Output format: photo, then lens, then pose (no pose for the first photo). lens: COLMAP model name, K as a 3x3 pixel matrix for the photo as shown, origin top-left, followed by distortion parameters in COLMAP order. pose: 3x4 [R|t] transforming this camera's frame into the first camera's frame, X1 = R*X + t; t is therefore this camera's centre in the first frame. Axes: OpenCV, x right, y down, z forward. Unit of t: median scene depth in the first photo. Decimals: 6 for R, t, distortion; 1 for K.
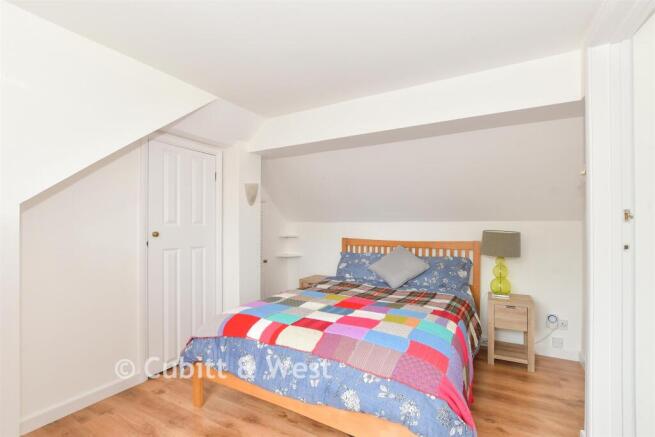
lens RADIAL K [[293.7, 0, 328.0], [0, 293.7, 222.4], [0, 0, 1]] dist [0.000037, 0.000030]
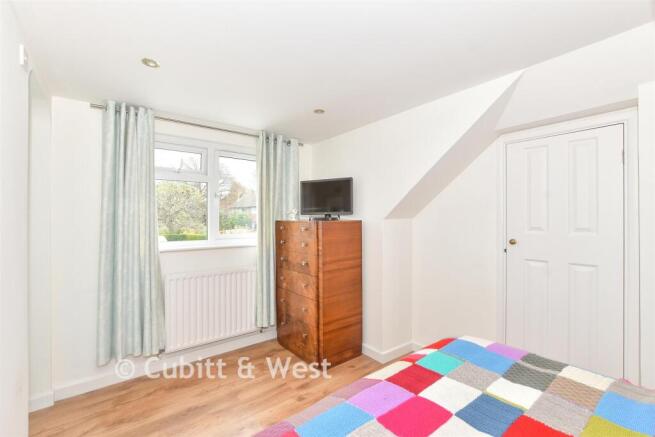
lens RADIAL K [[293.7, 0, 327.4], [0, 293.7, 218.5], [0, 0, 1]] dist [0.000037, 0.000030]
pose [[-0.382362, -0.003194, -0.924007, 0.576223], [0.008335, 0.999941, -0.006905, -0.036040], [0.923975, -0.010342, -0.382313, 0.886579]]
